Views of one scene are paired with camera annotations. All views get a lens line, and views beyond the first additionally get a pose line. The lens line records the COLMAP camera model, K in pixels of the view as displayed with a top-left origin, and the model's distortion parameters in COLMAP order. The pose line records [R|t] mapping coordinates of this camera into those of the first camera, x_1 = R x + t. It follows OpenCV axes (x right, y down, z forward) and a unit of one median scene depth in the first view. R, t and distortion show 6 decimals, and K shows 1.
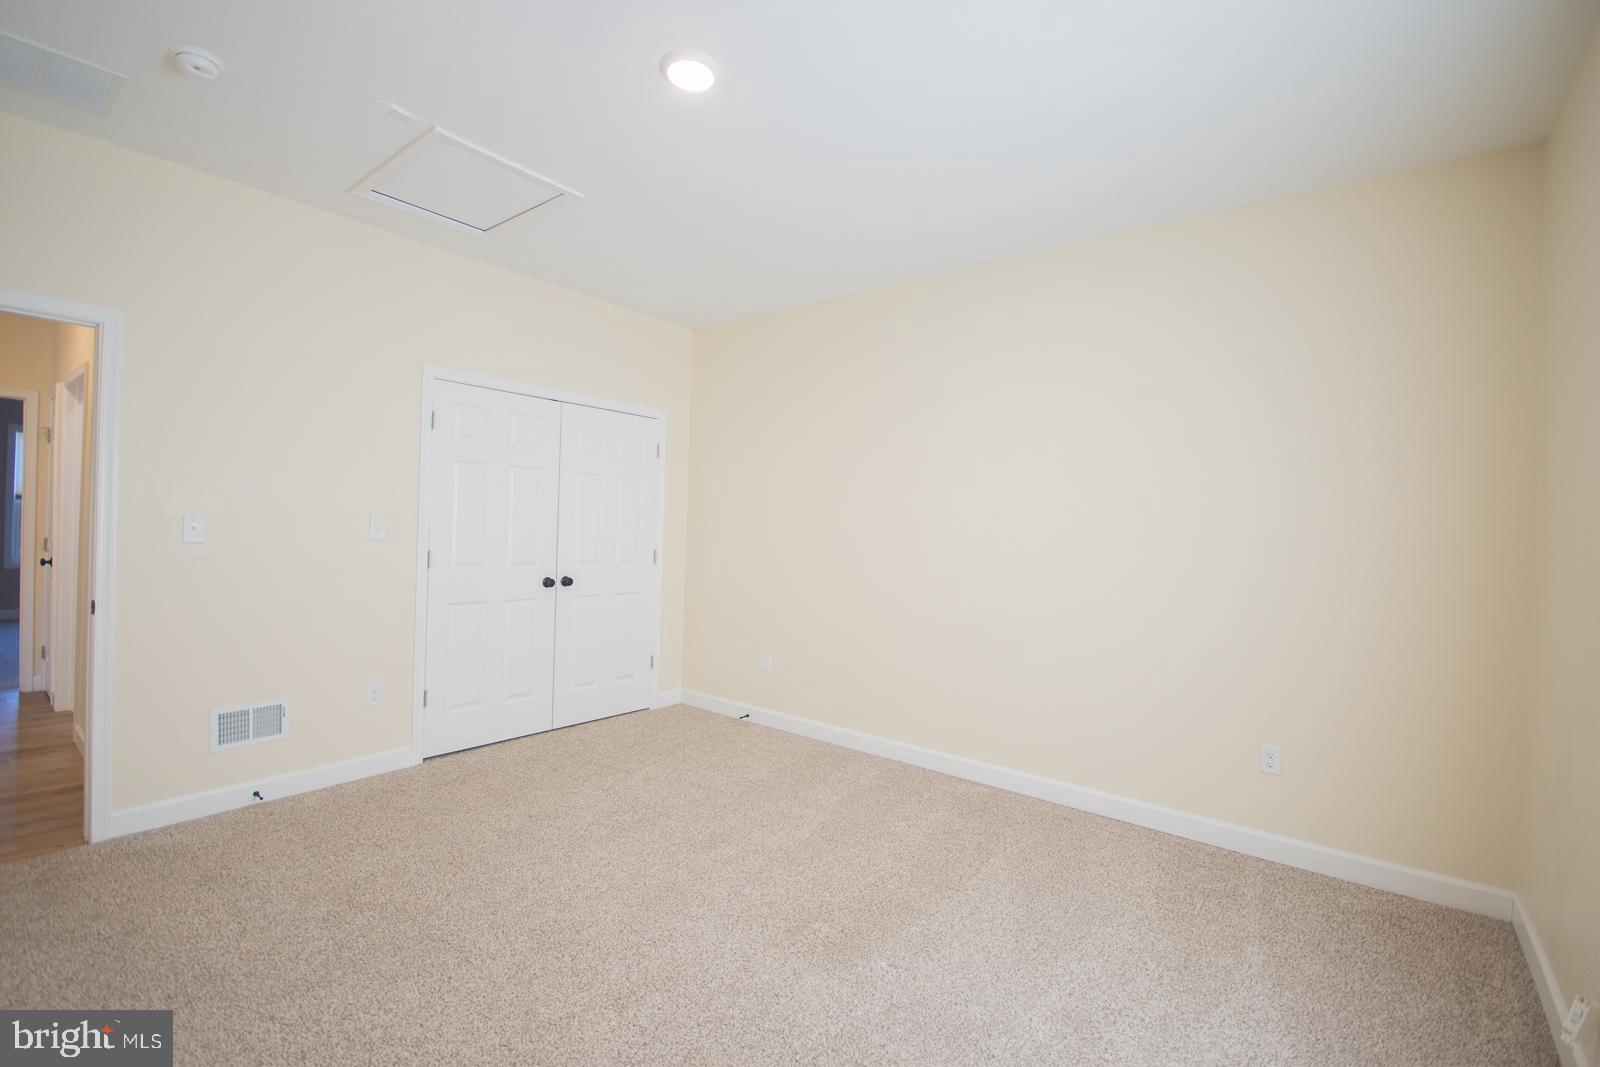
lens RADIAL K [[702.5, 0, 791.5], [0, 702.5, 524.8], [0, 0, 1]] dist [0.004568, -0.006288]
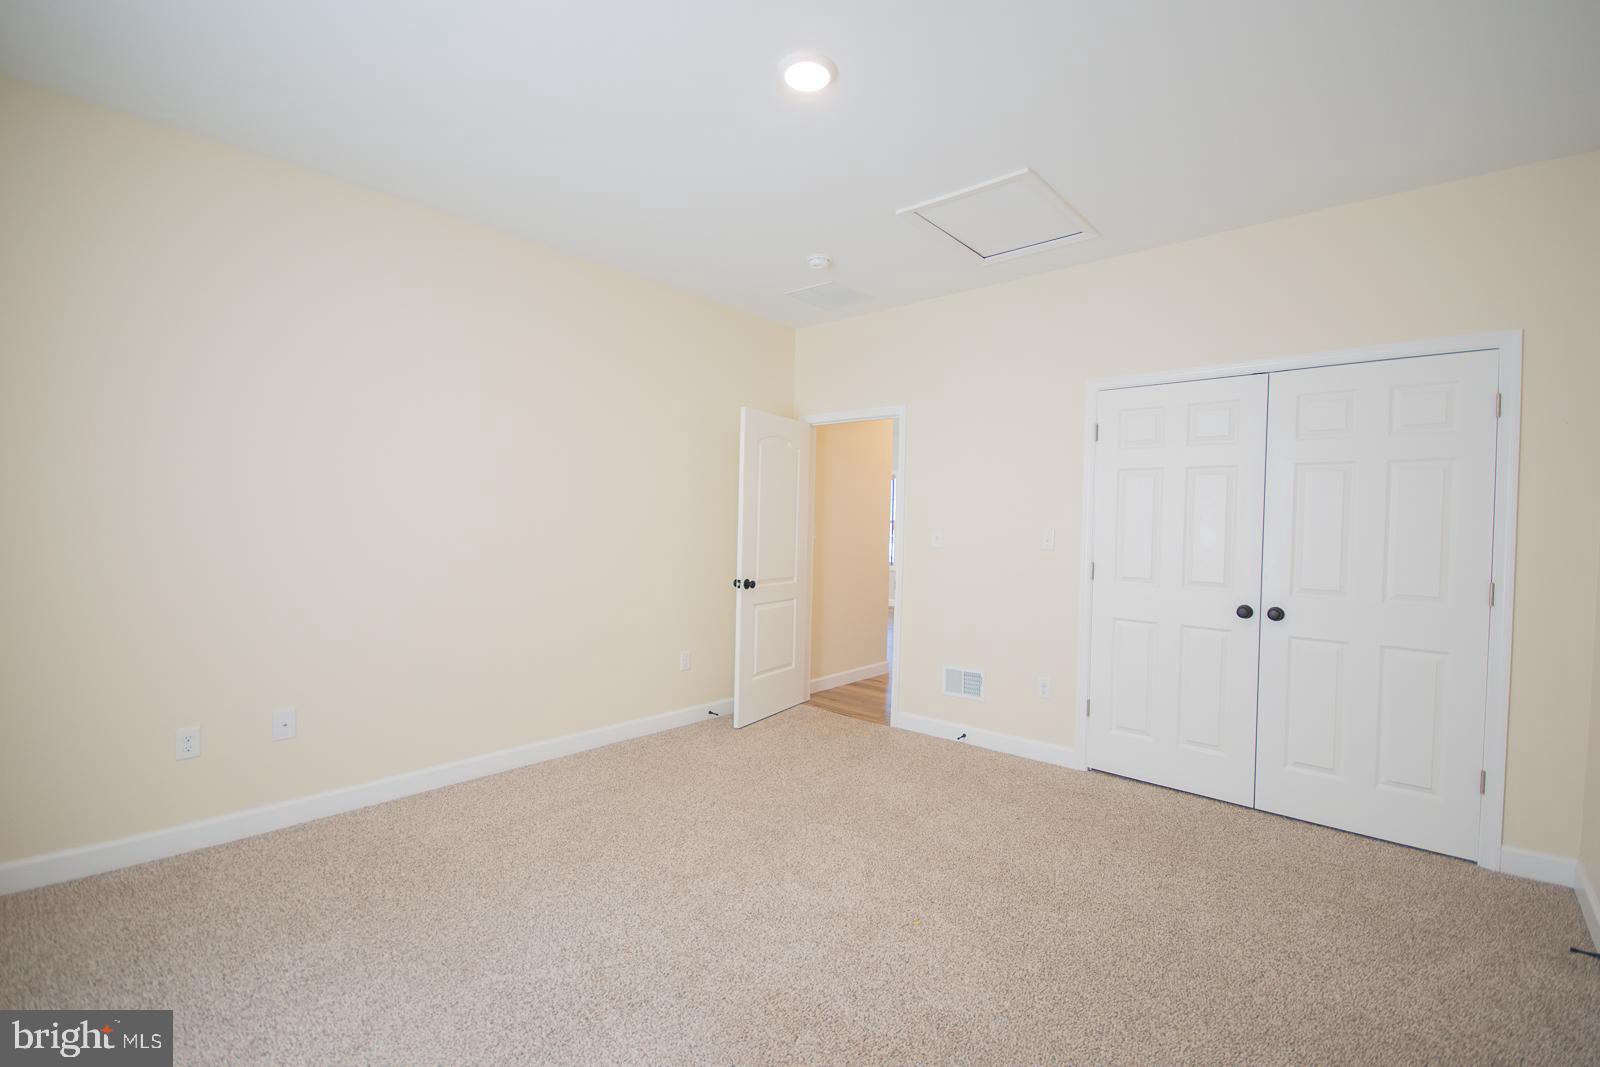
lens RADIAL K [[702.5, 0, 804.6], [0, 702.5, 525.3], [0, 0, 1]] dist [0.004568, -0.006288]
pose [[-0.044655, -0.025577, -0.998675, 0.442027], [-0.015465, 0.999570, -0.024908, 0.013912], [0.998883, 0.014332, -0.045032, 0.546905]]
